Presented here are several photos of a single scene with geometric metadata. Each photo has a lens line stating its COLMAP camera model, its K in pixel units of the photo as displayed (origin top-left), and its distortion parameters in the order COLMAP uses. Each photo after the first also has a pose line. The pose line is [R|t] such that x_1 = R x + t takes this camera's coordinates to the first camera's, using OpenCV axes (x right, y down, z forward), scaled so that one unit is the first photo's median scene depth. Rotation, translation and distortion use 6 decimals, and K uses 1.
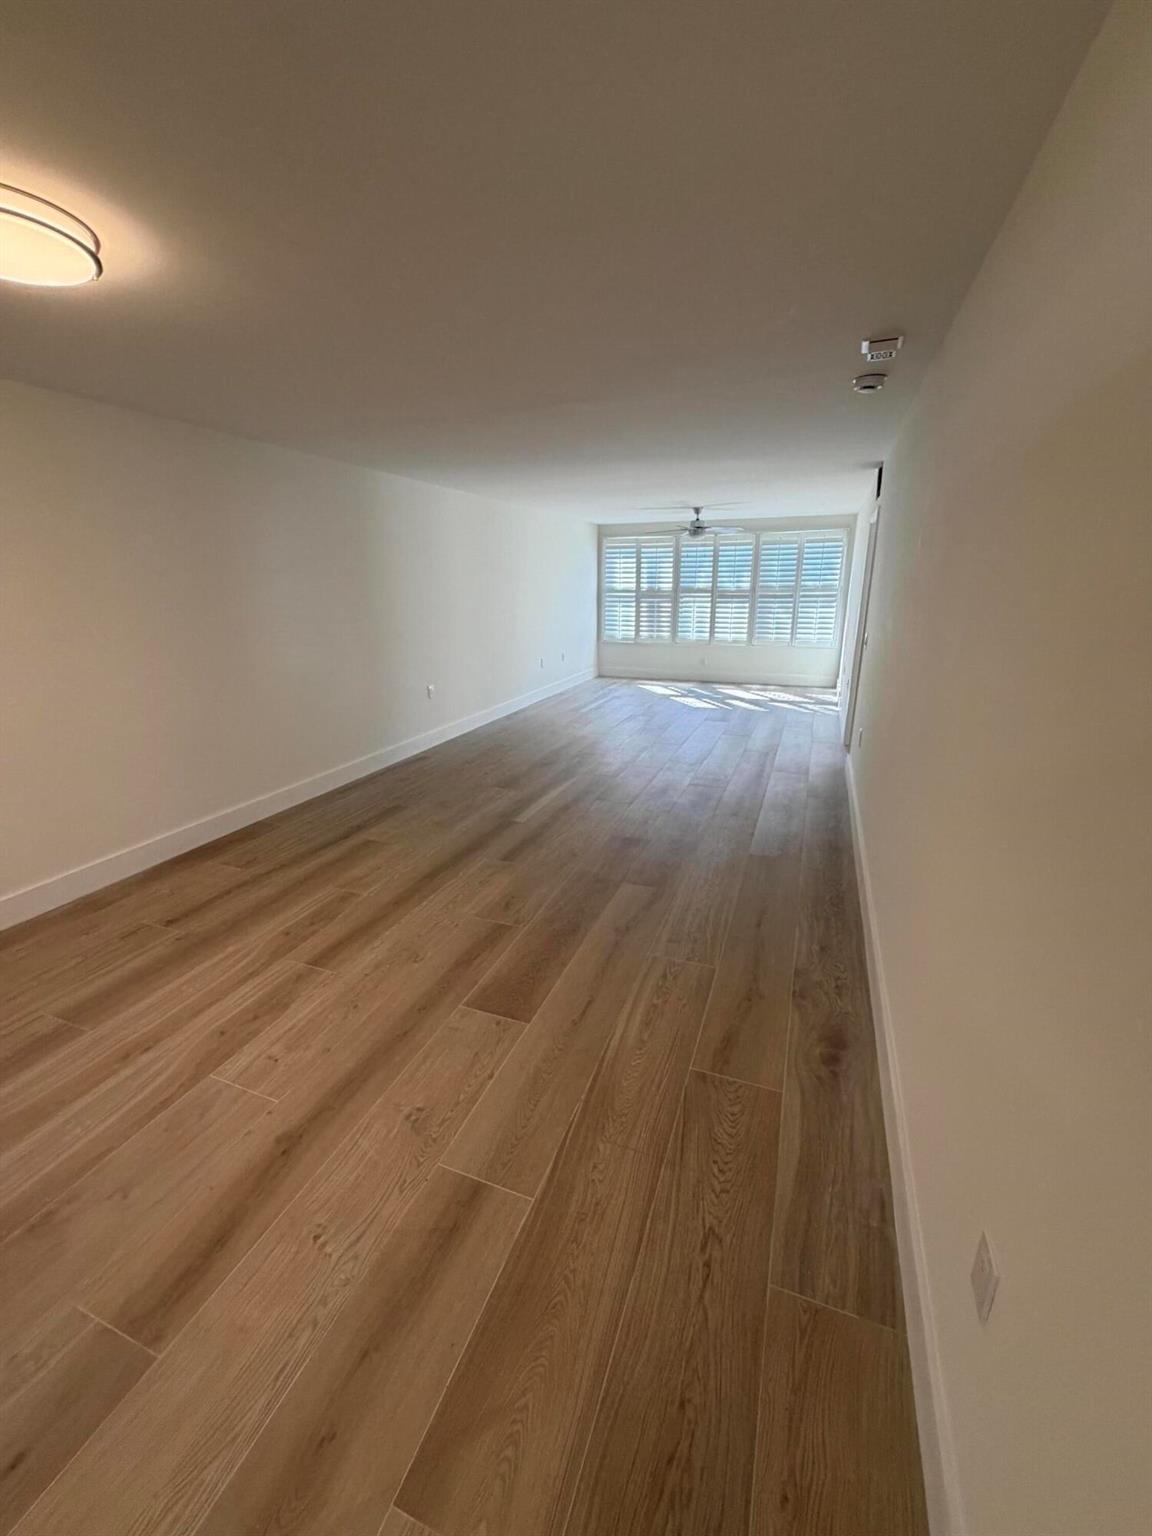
lens RADIAL K [[615.7, 0, 563.6], [0, 615.7, 758.4], [0, 0, 1]] dist [-0.000002, 0.000142]
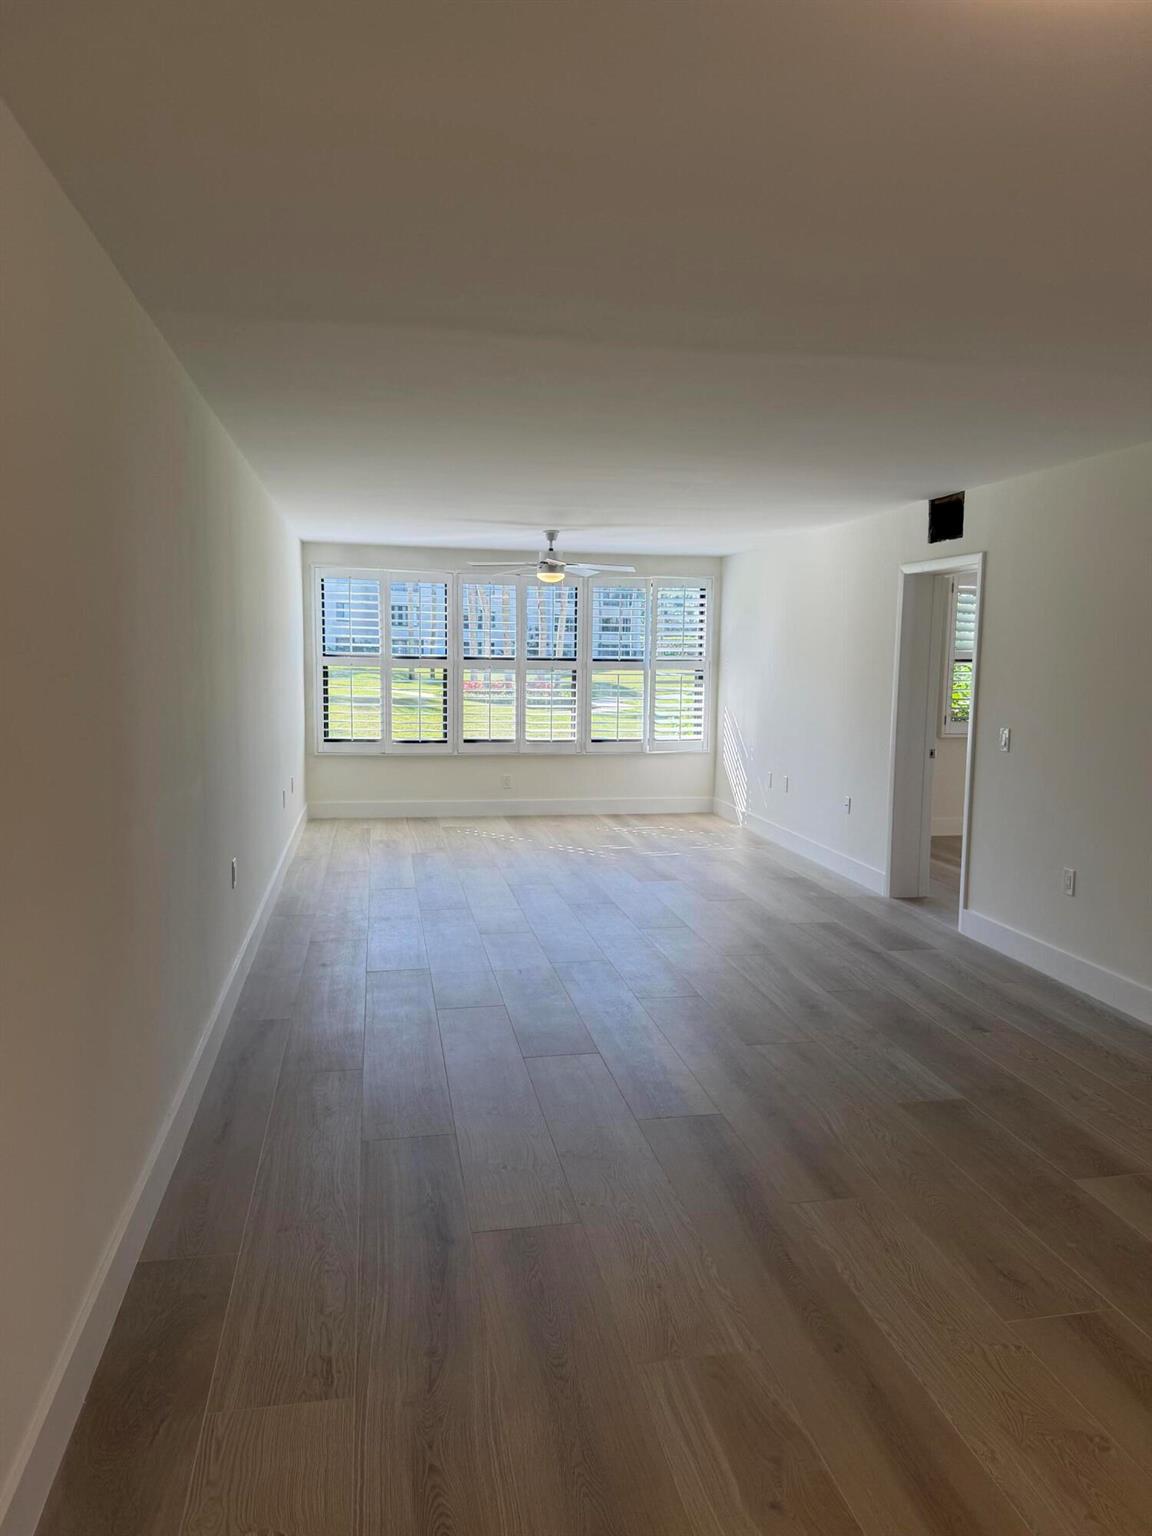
lens RADIAL K [[1080.3, 0, 585.3], [0, 1080.3, 776.1], [0, 0, 1]] dist [0.043717, -0.052696]
pose [[0.841039, -0.040690, 0.539442, -0.297608], [0.127598, 0.983953, -0.124718, -0.033260], [-0.525711, 0.173724, 0.832735, 0.134144]]
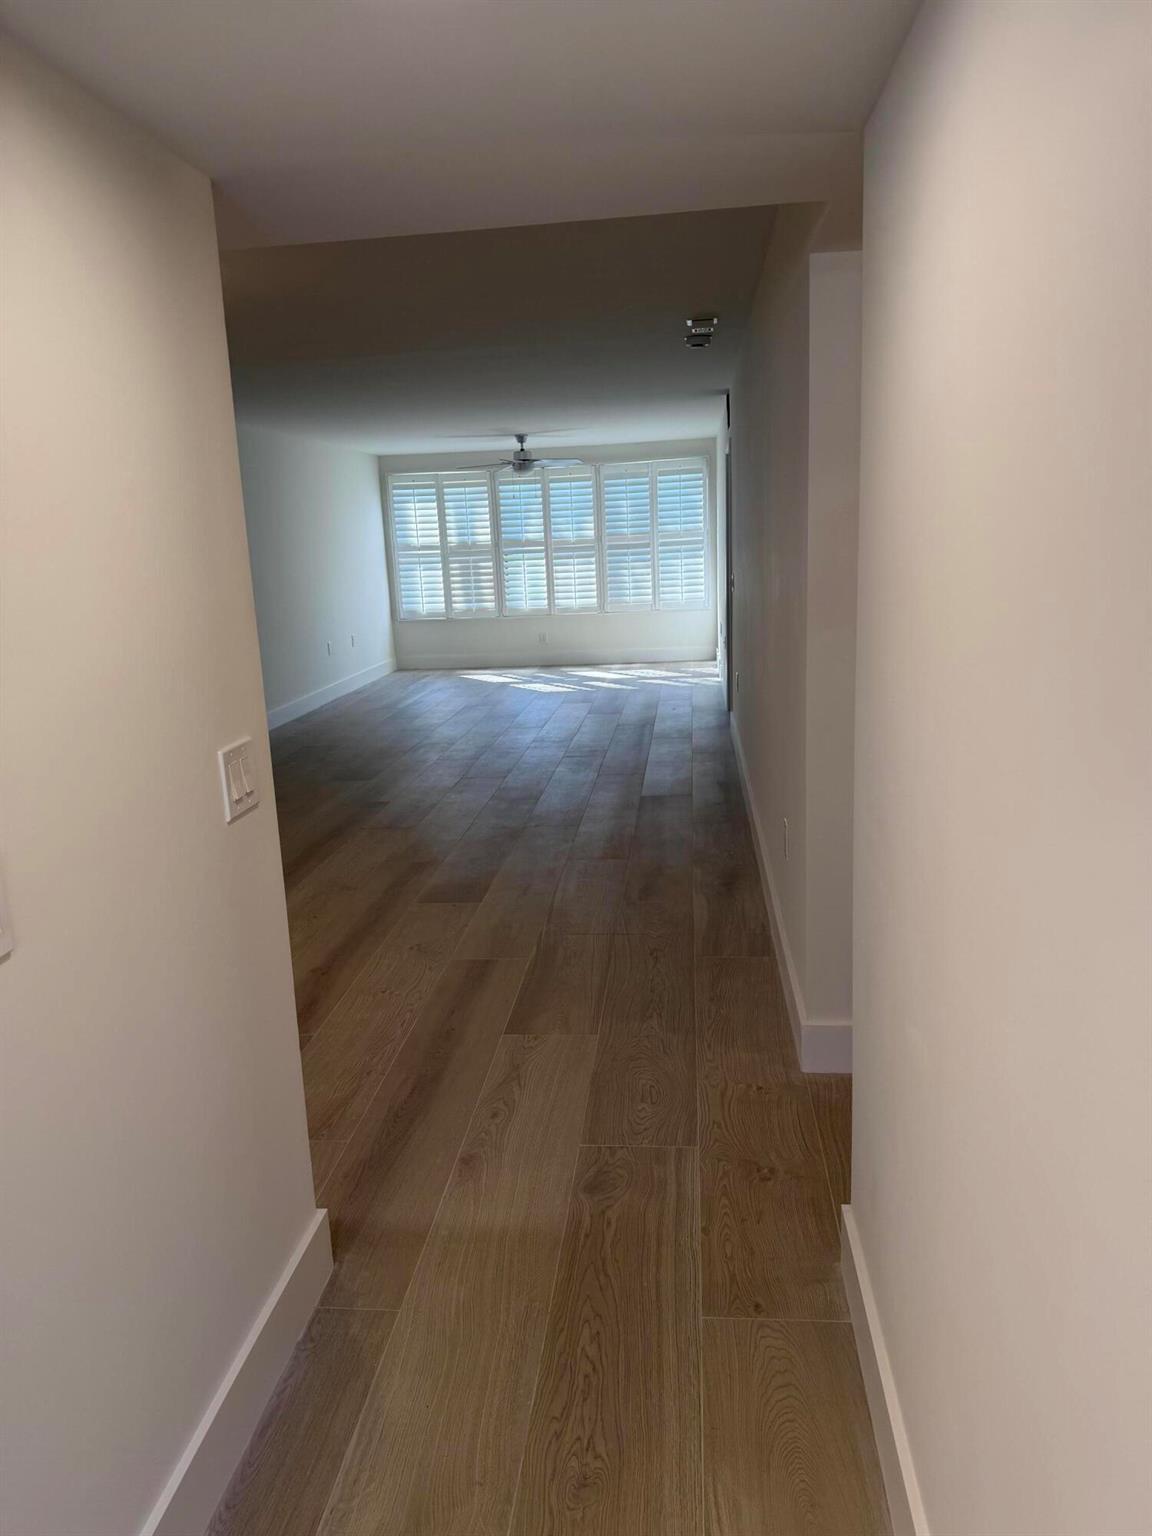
lens RADIAL K [[1080.3, 0, 566.2], [0, 1080.3, 772.6], [0, 0, 1]] dist [0.043717, -0.052696]
pose [[0.962004, -0.090711, 0.257528, -0.103265], [0.108621, 0.992495, -0.056164, 0.083949], [-0.250501, 0.082002, 0.964637, -0.256123]]
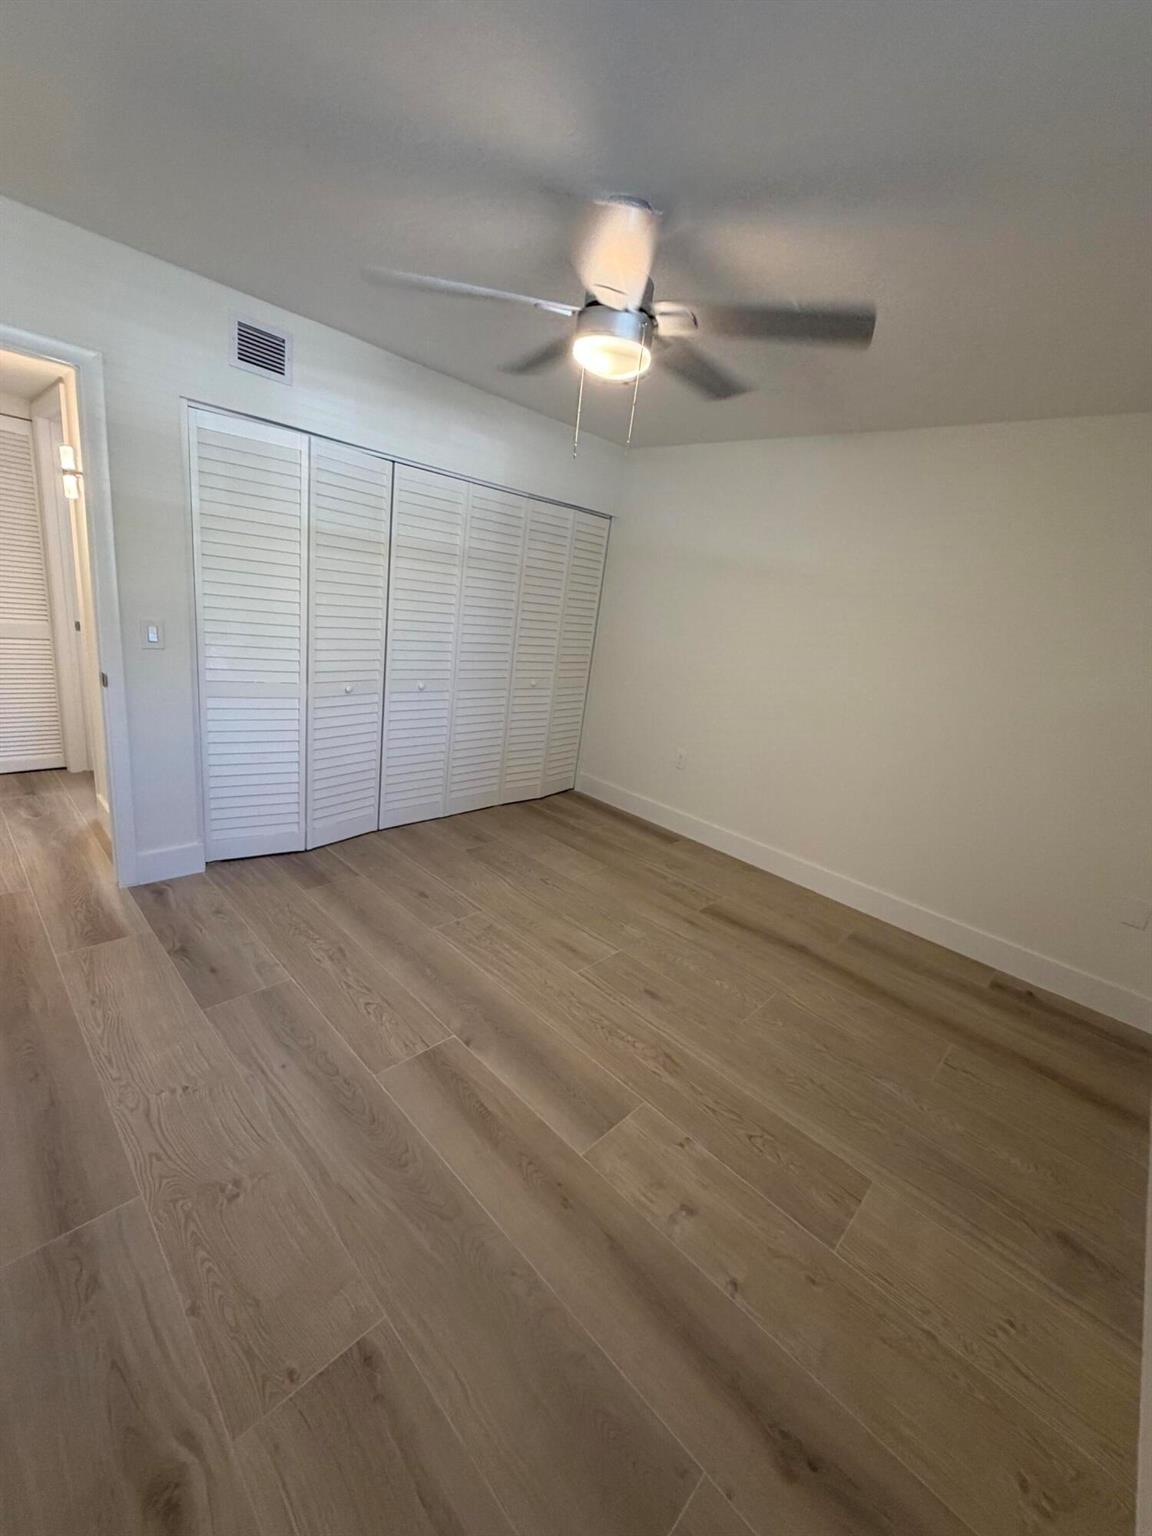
lens RADIAL K [[615.7, 0, 577.1], [0, 615.7, 767.7], [0, 0, 1]] dist [-0.000002, 0.000142]
pose [[0.361177, -0.197131, 0.911422, -0.084756], [0.128339, 0.978607, 0.160805, 0.049199], [-0.923624, 0.058892, 0.378750, -0.139309]]
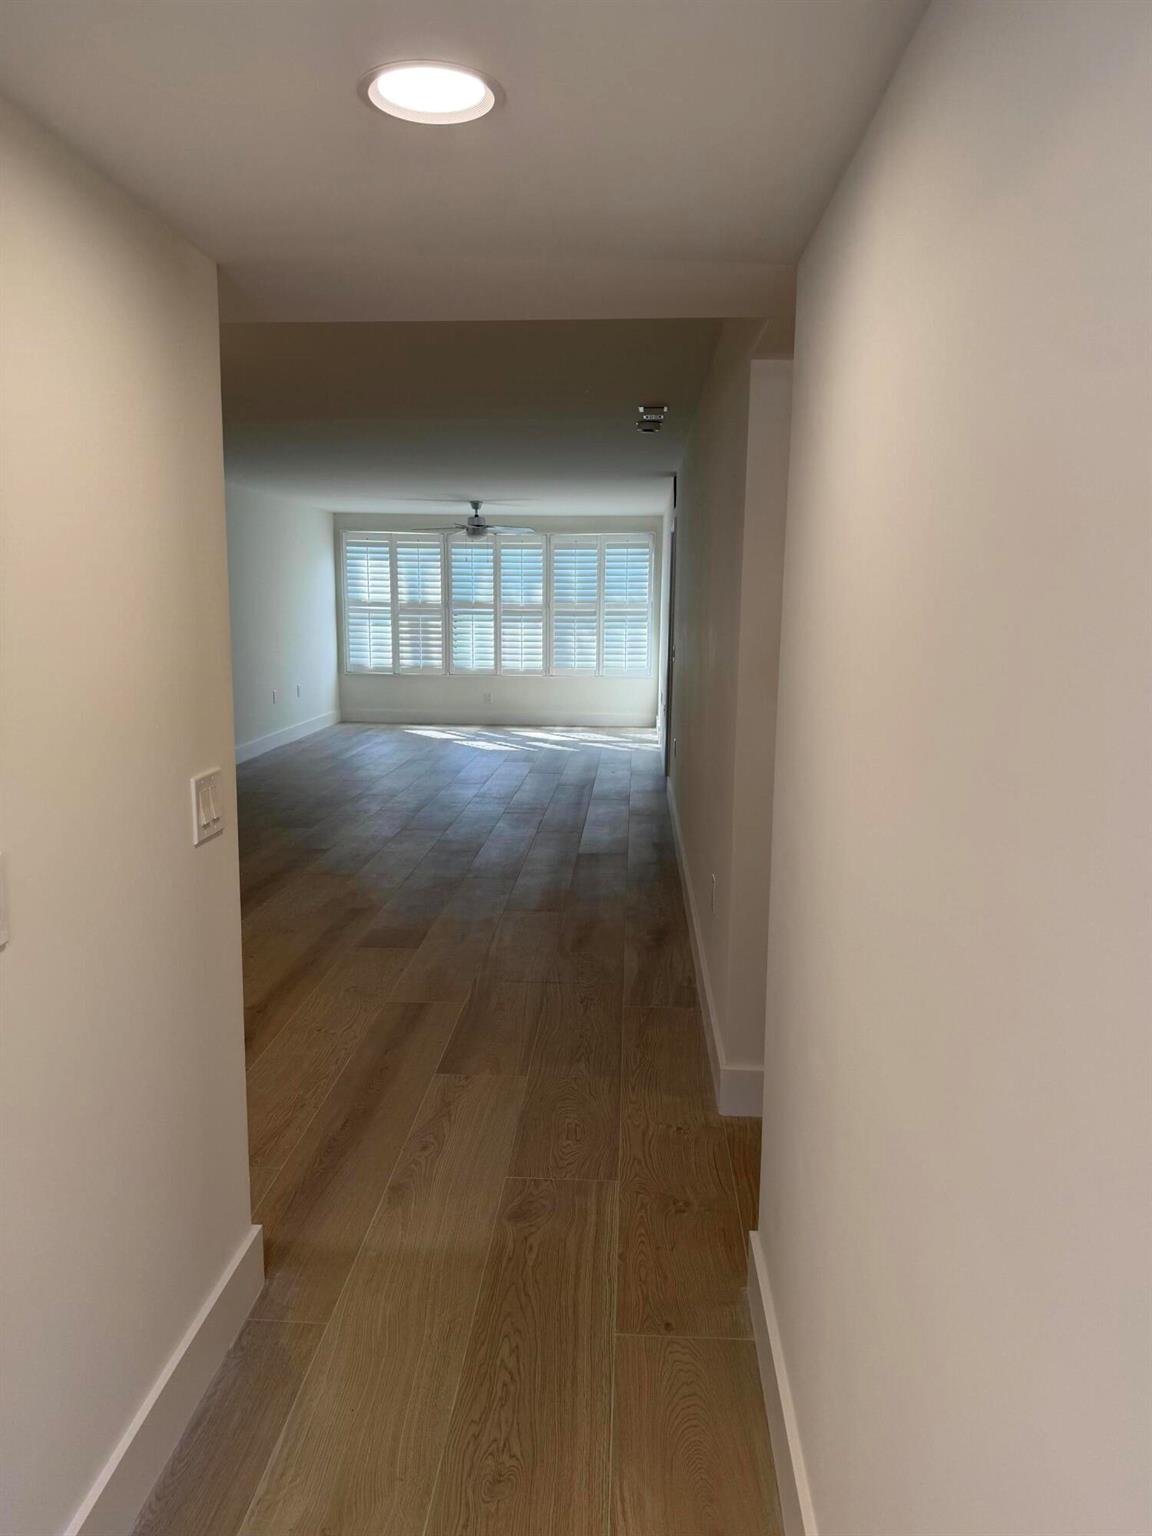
lens RADIAL K [[1080.3, 0, 573.0], [0, 1080.3, 768.5], [0, 0, 1]] dist [0.043717, -0.052696]
pose [[0.946359, -0.030673, 0.321659, -0.110828], [0.070310, 0.991179, -0.112343, 0.089695], [-0.315375, 0.128932, 0.940167, -0.275587]]
